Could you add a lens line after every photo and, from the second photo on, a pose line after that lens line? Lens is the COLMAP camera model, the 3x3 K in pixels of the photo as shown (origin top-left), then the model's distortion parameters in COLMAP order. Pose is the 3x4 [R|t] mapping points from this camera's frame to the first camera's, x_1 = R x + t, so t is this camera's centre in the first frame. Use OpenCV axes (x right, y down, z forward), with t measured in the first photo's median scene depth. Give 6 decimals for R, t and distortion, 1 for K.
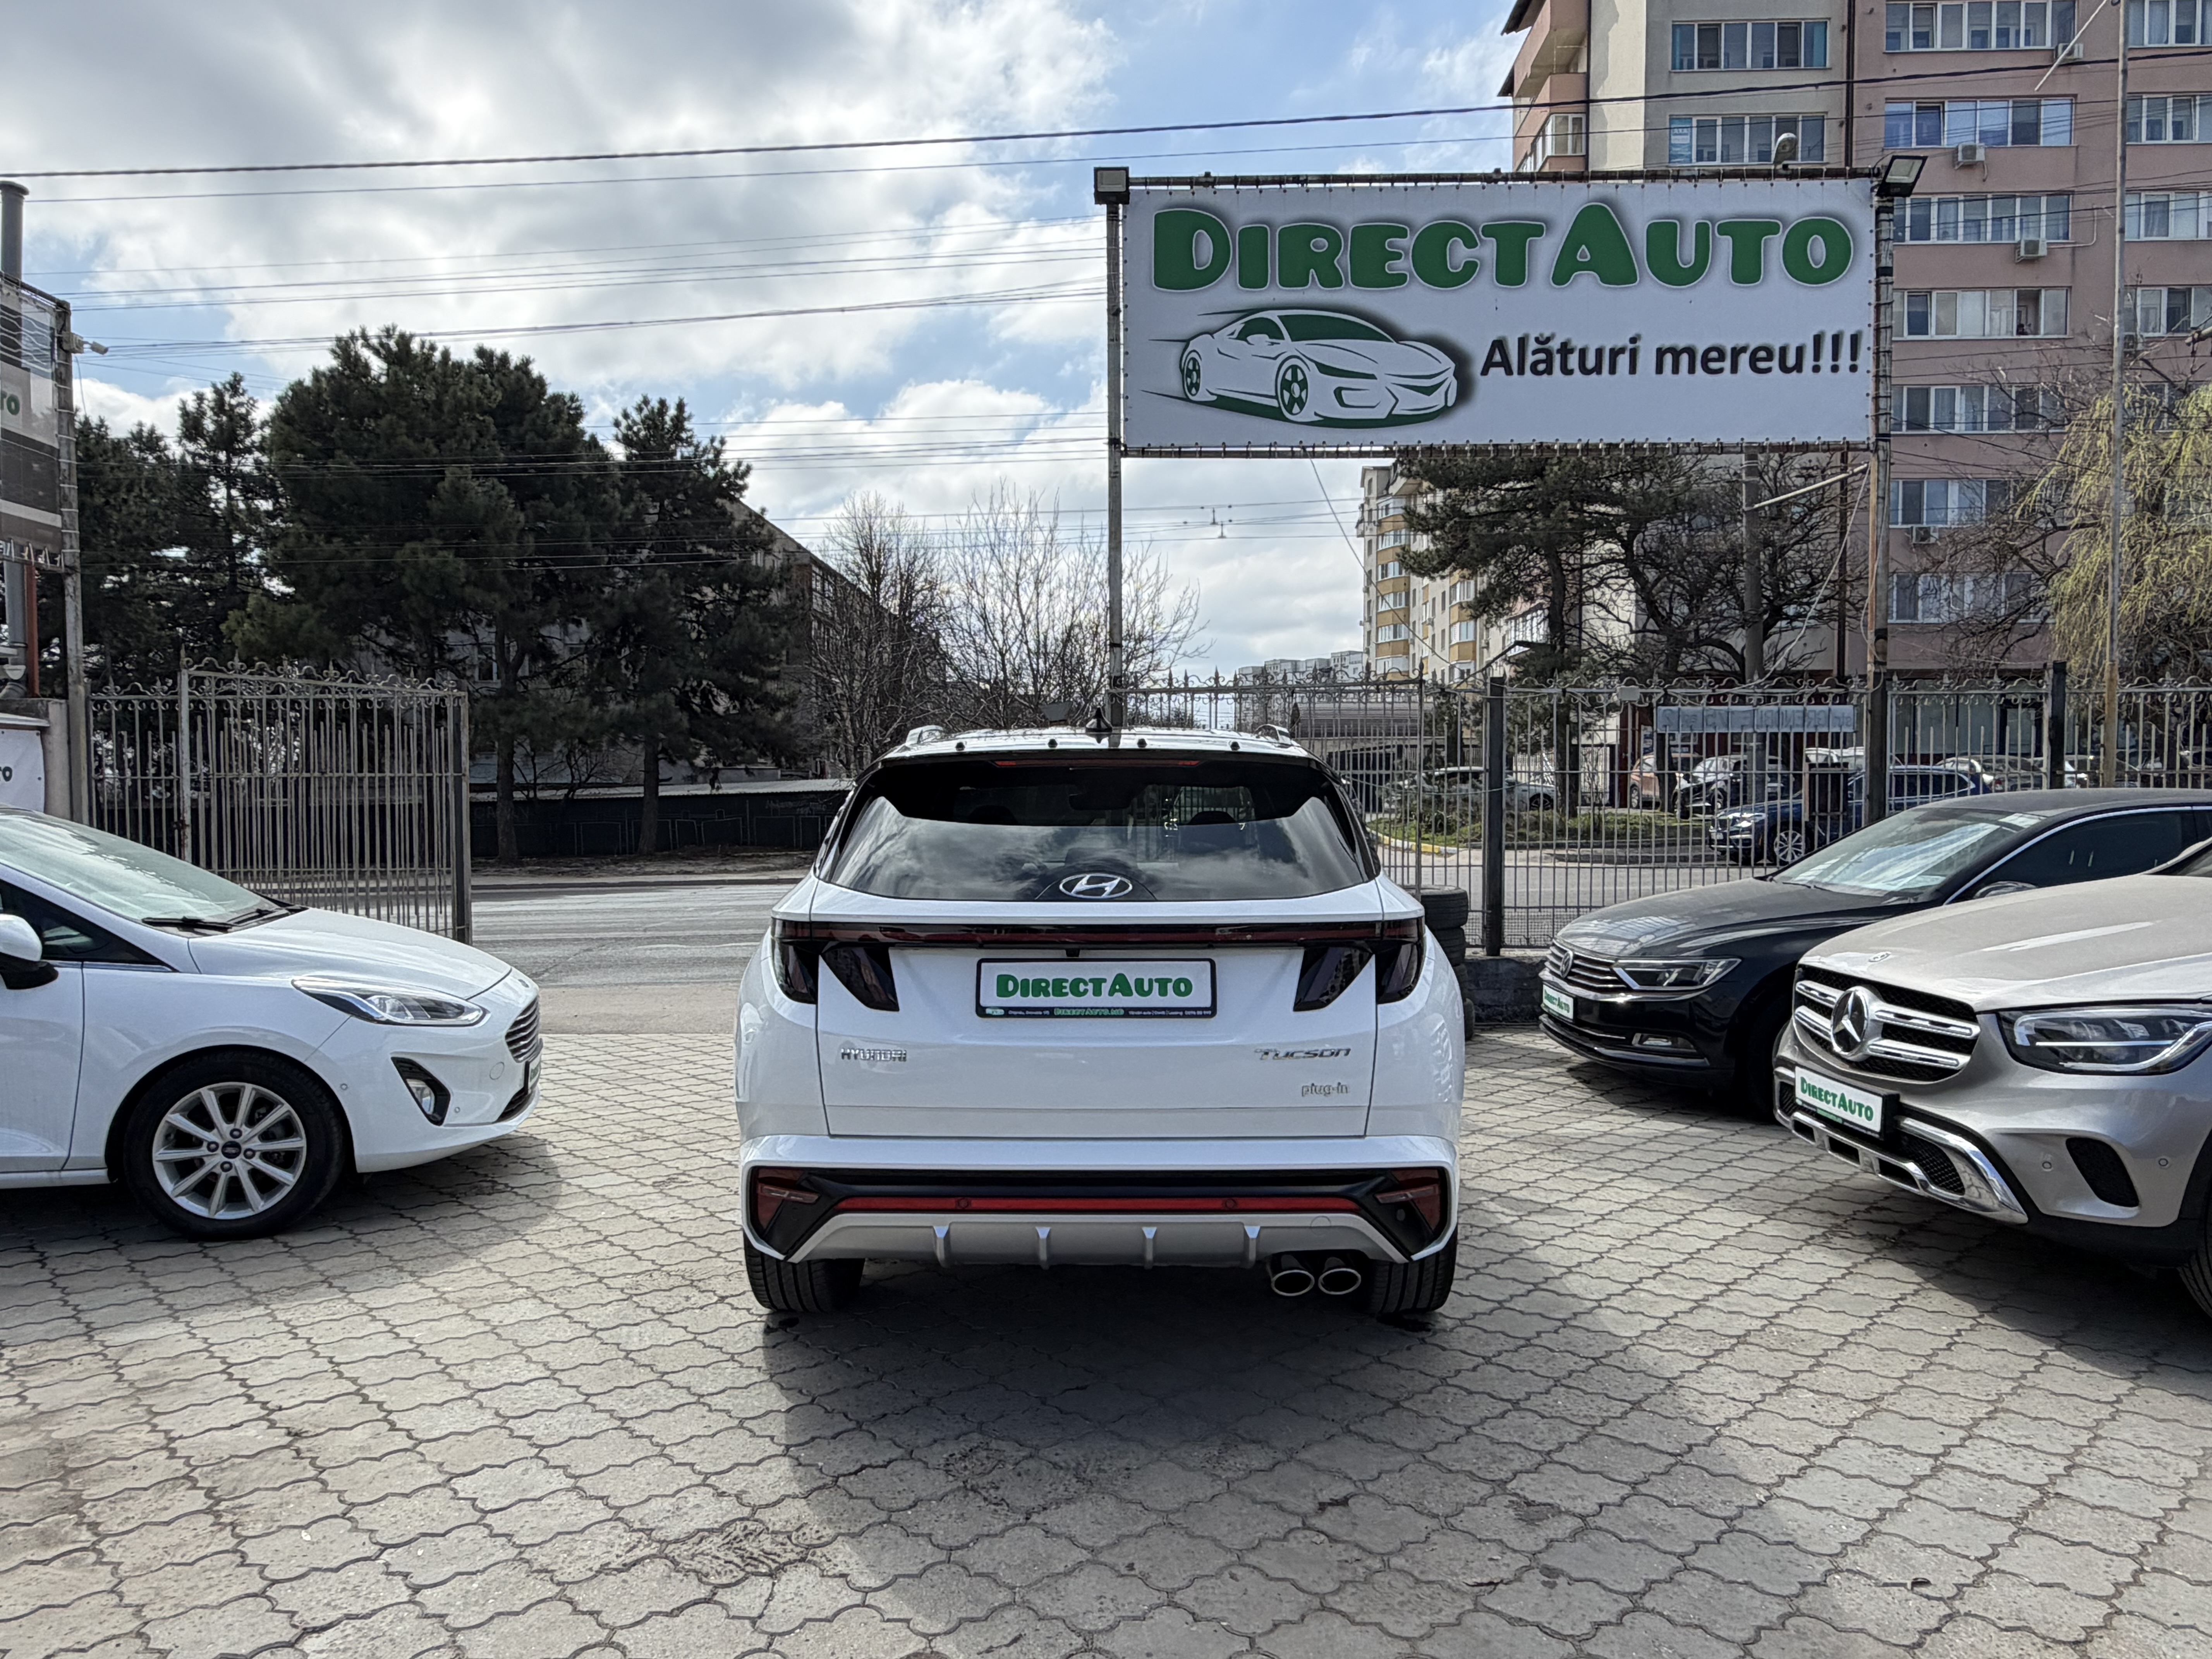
lens RADIAL K [[1496.0, 0, 1106.0], [0, 1496.0, 829.5], [0, 0, 1]] dist [-0.004296, 0.003632]
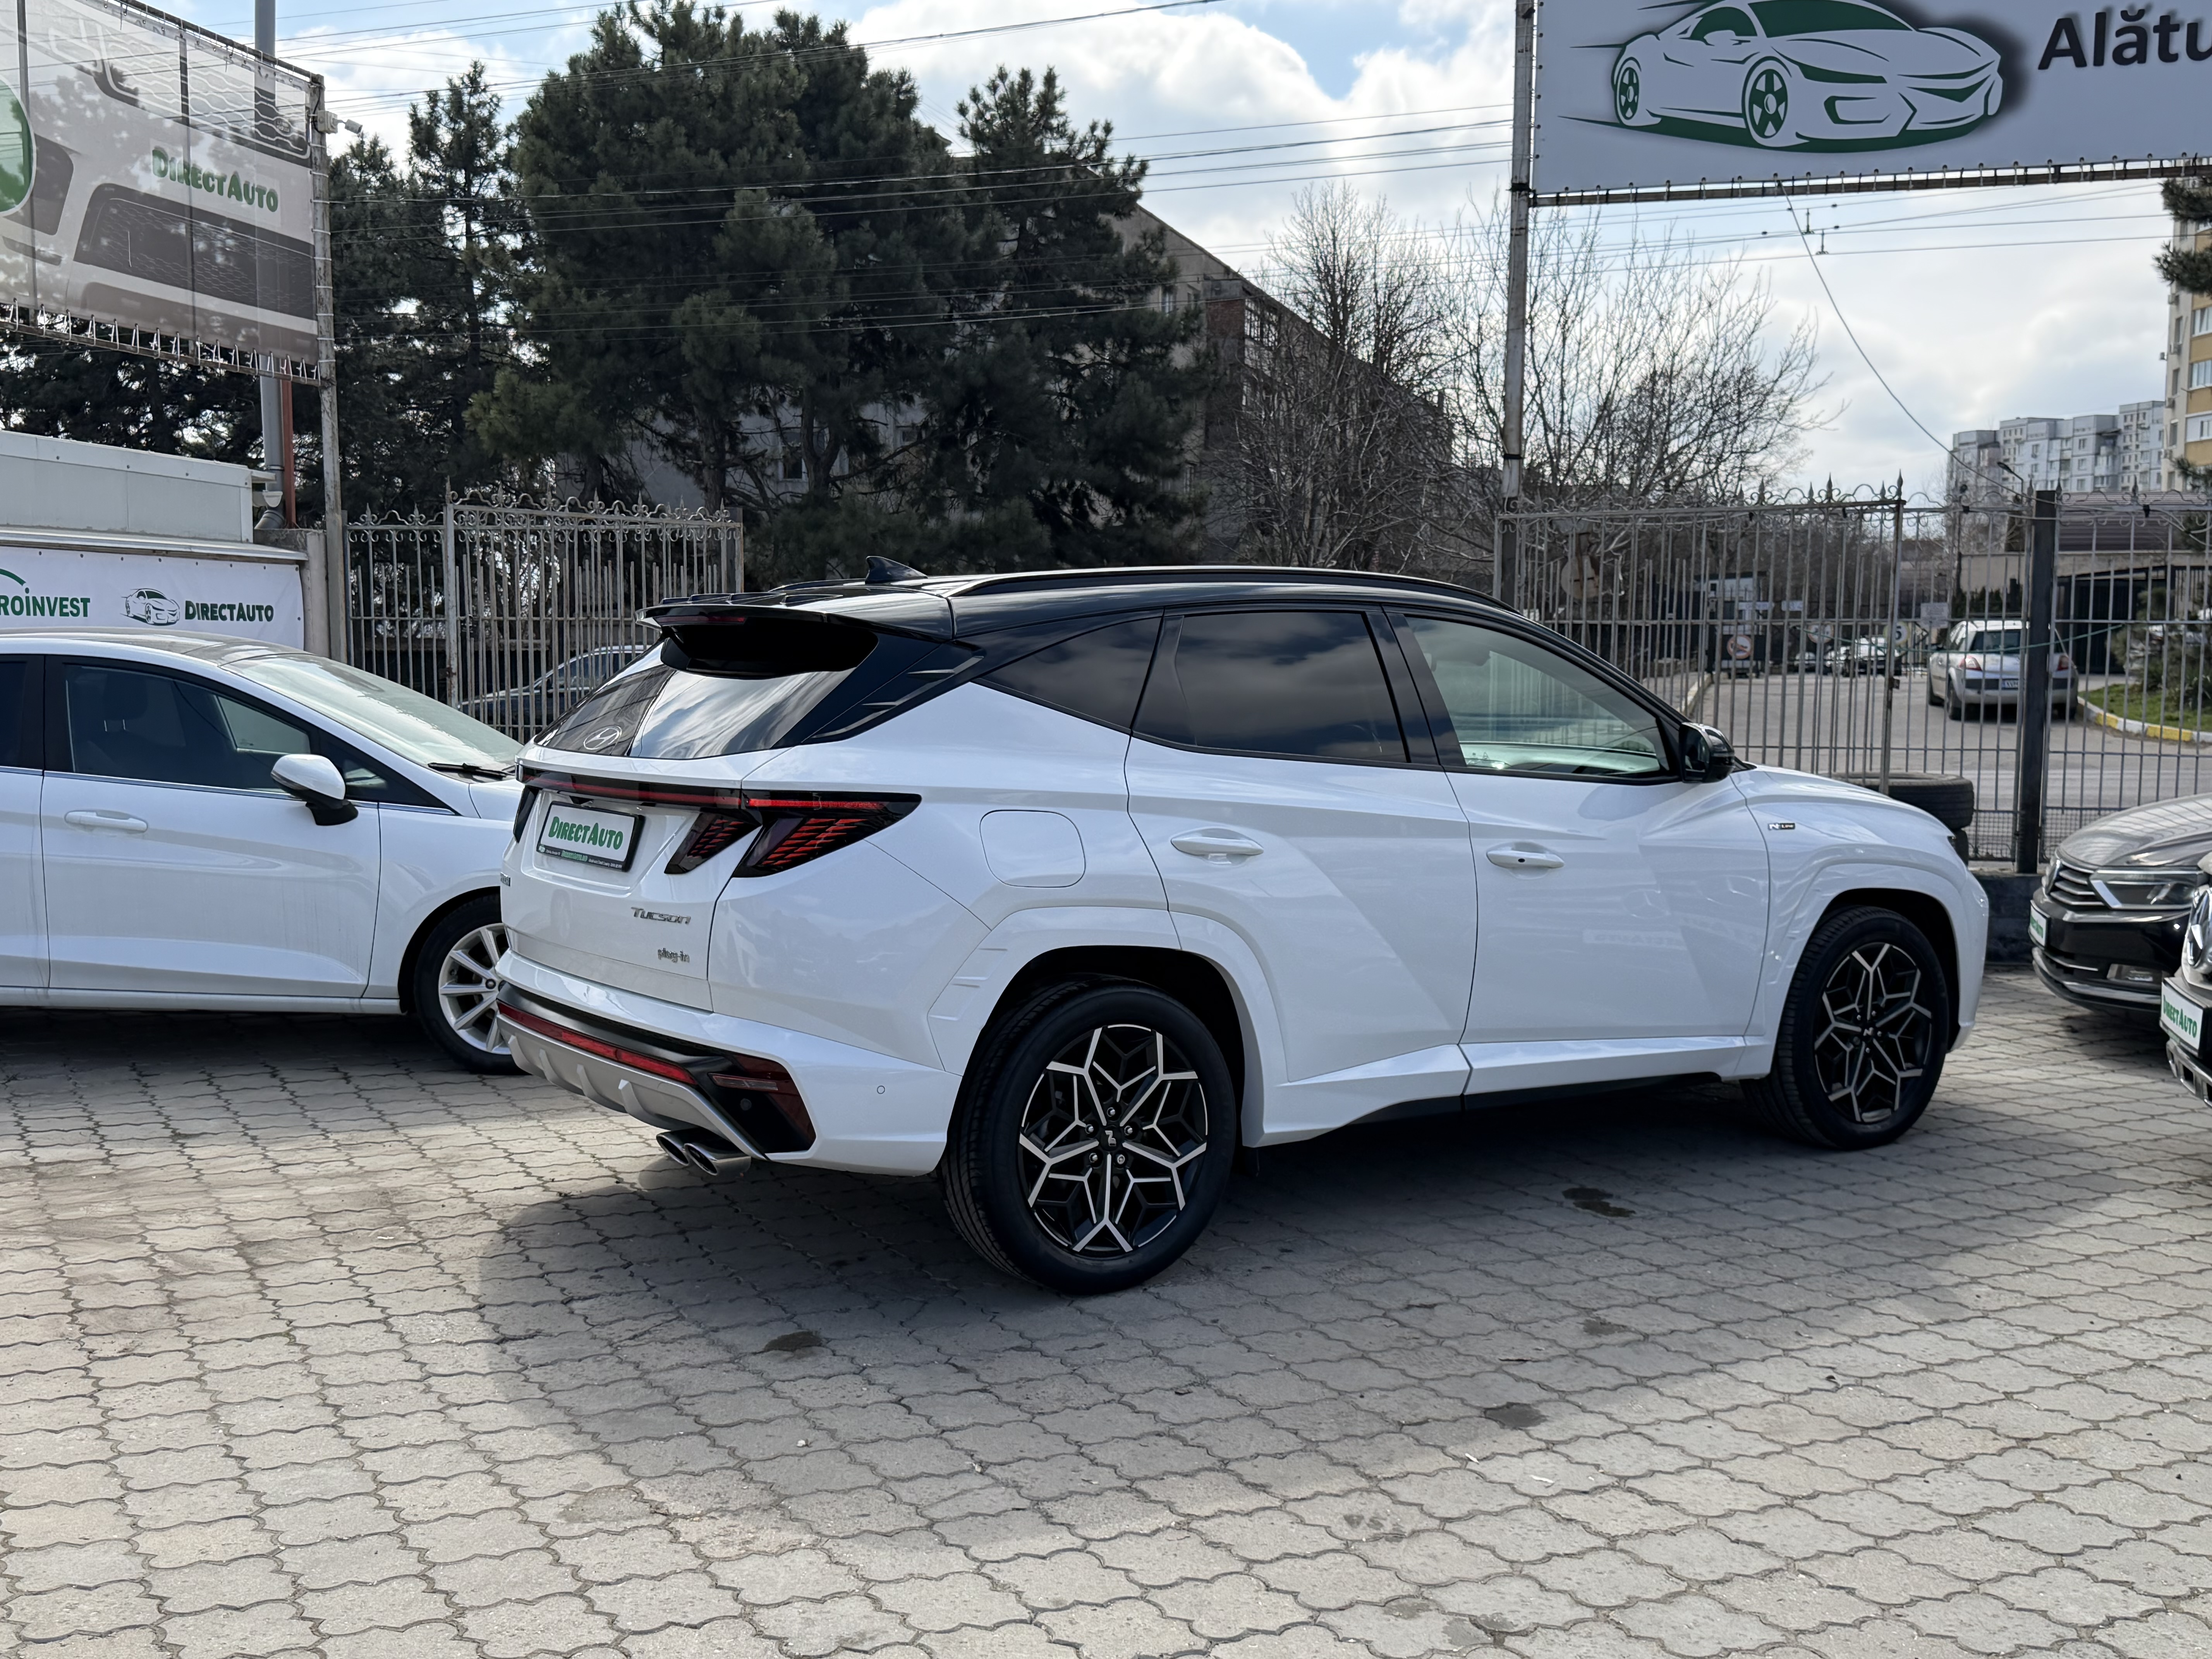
lens RADIAL K [[2454.2, 0, 1106.0], [0, 2454.2, 829.5], [0, 0, 1]] dist [0.294051, -0.869548]
pose [[0.961950, 0.029870, -0.271587, 0.071144], [-0.015181, 0.998314, 0.056029, 0.000384], [0.272802, -0.049774, 0.960782, -0.137256]]
